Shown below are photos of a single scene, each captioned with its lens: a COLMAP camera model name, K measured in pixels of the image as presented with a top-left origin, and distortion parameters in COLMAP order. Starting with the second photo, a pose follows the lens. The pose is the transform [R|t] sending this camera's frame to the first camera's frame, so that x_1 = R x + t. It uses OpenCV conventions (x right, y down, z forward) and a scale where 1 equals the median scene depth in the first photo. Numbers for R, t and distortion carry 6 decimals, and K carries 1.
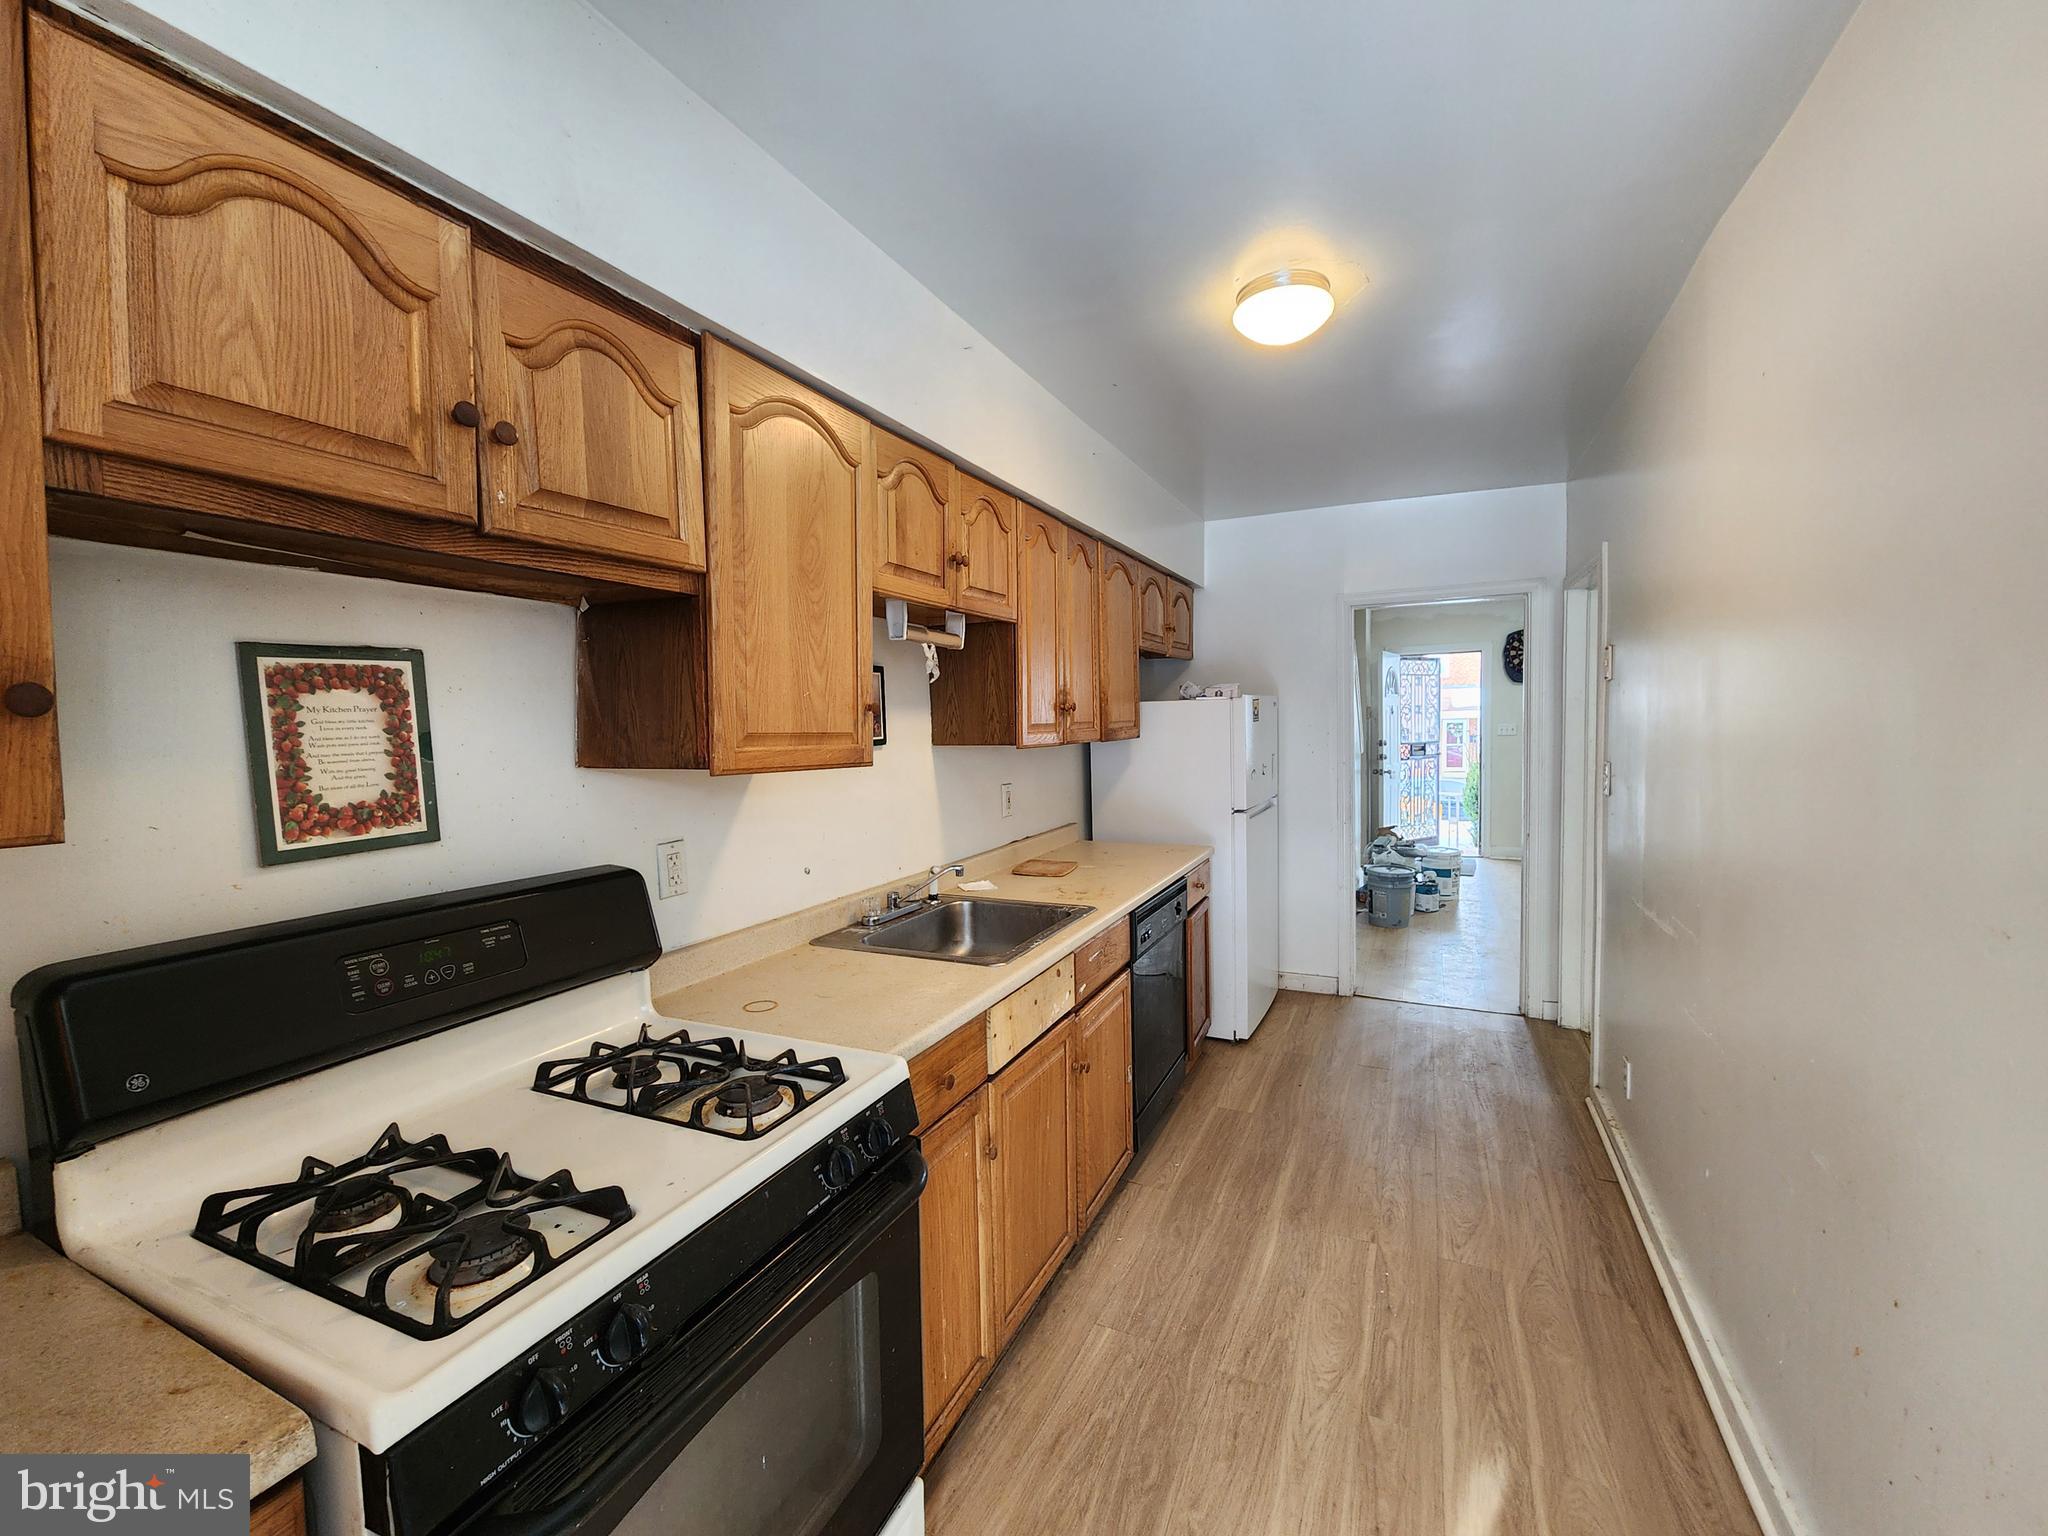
lens RADIAL K [[842.9, 0, 1035.5], [0, 842.9, 765.4], [0, 0, 1]] dist [-0.002336, -0.002893]
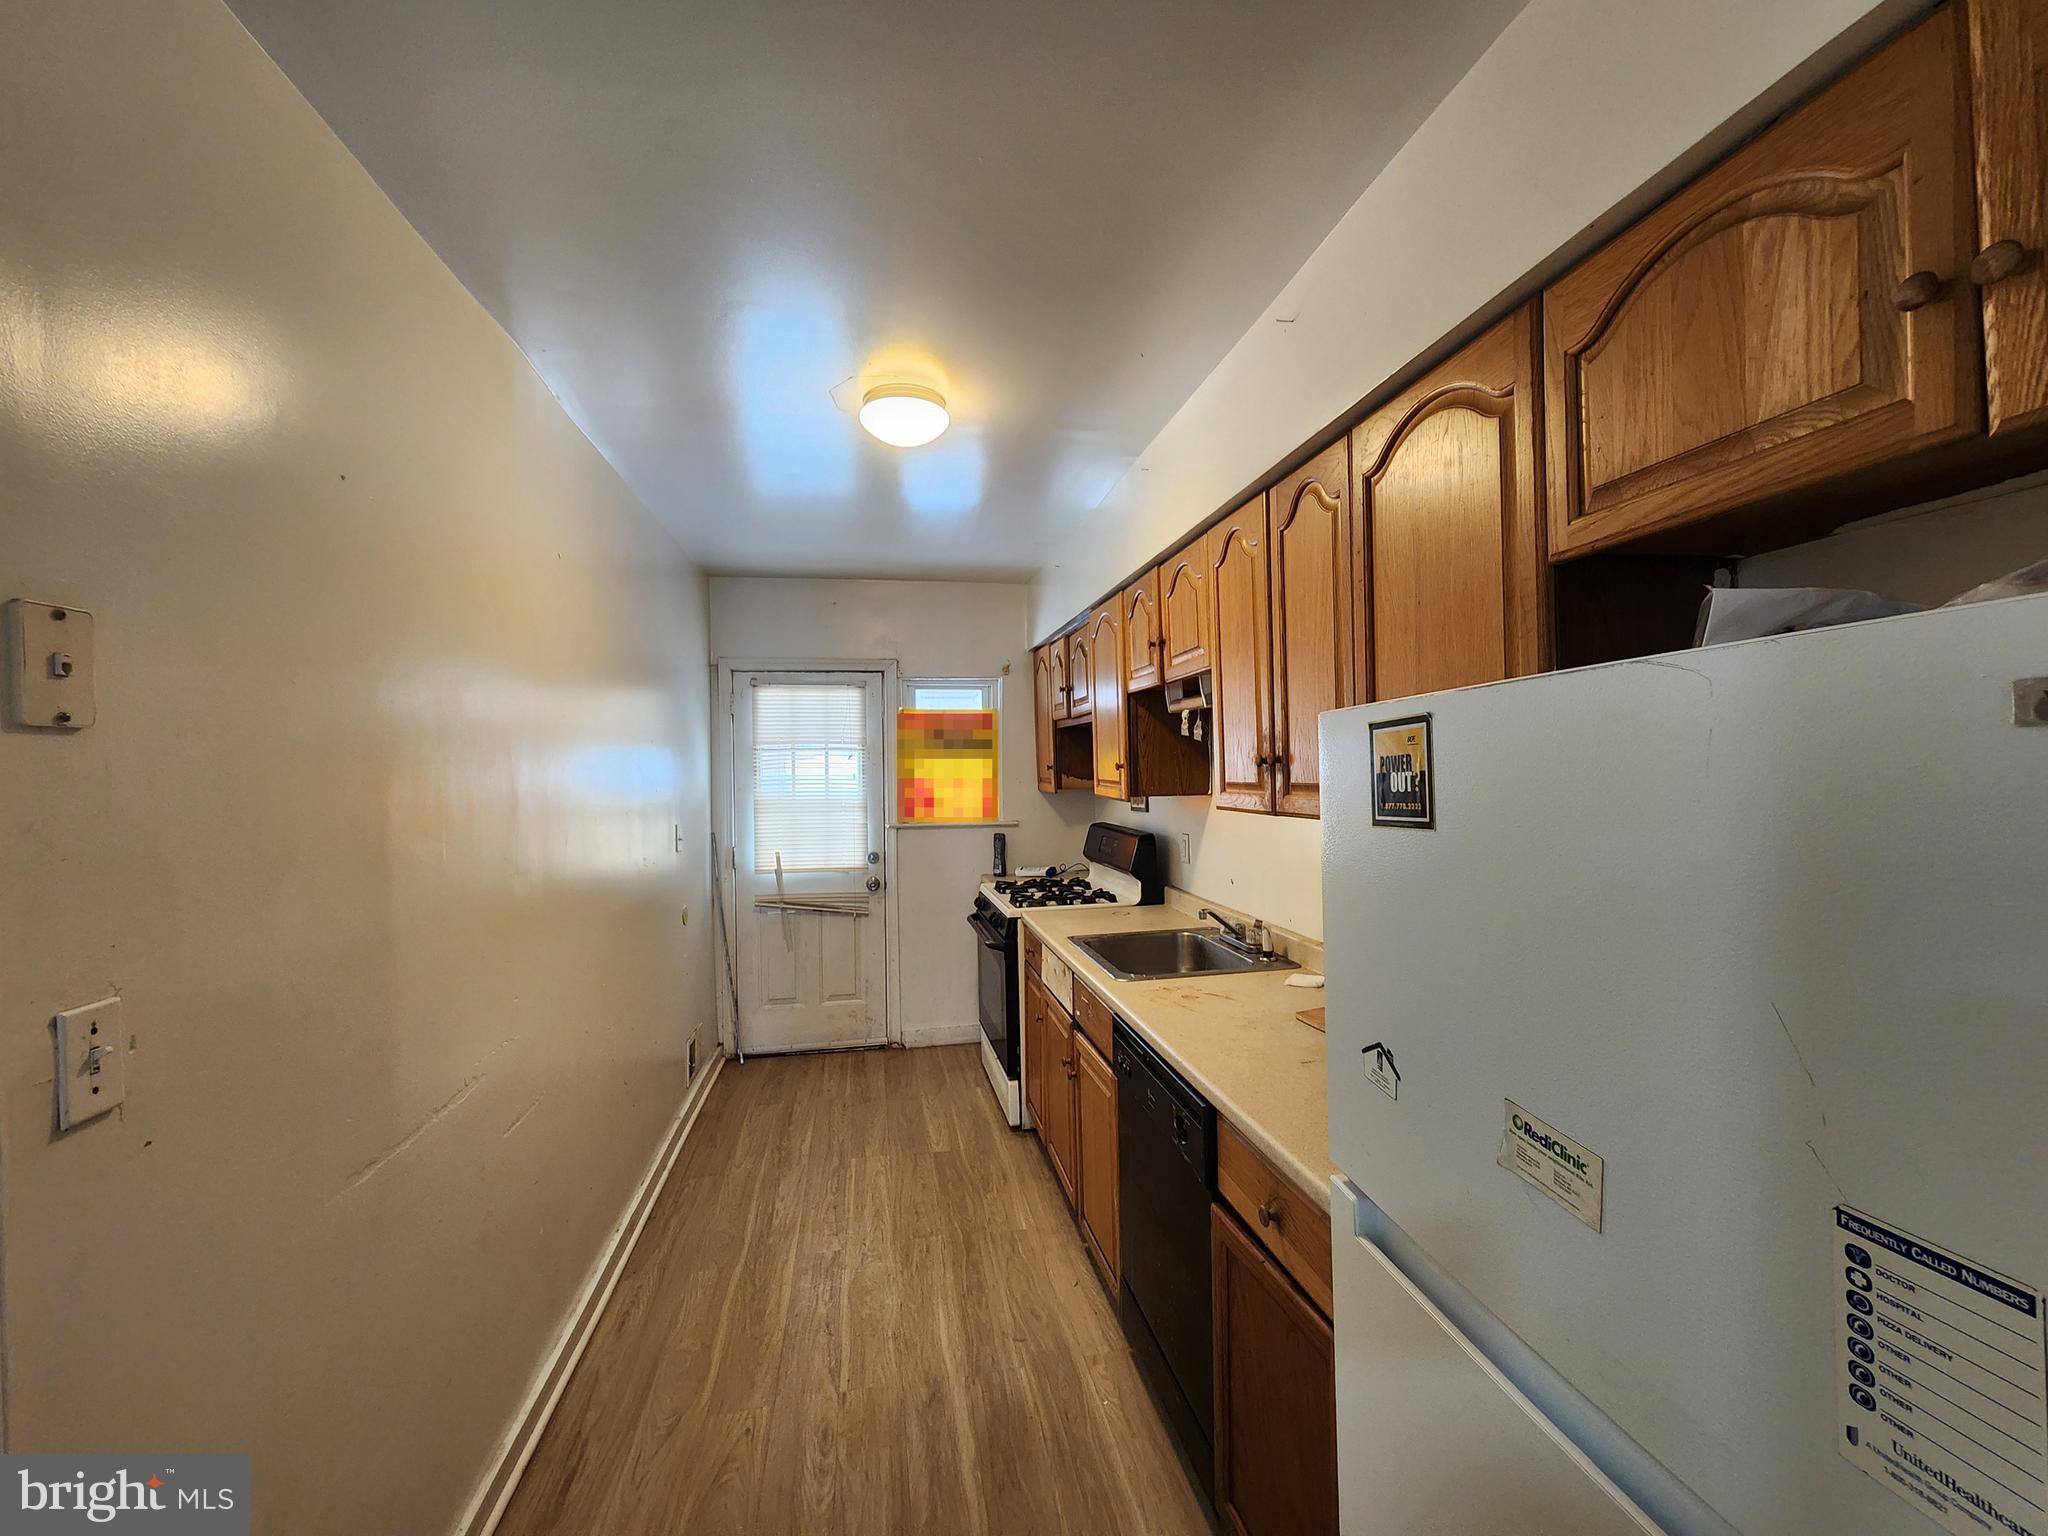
lens RADIAL K [[842.9, 0, 1029.8], [0, 842.9, 763.5], [0, 0, 1]] dist [-0.002336, -0.002893]
pose [[-0.812005, 0.034059, -0.582655, 0.755028], [0.004821, 0.998653, 0.051656, -0.131958], [0.583630, 0.039136, -0.811076, 1.854102]]
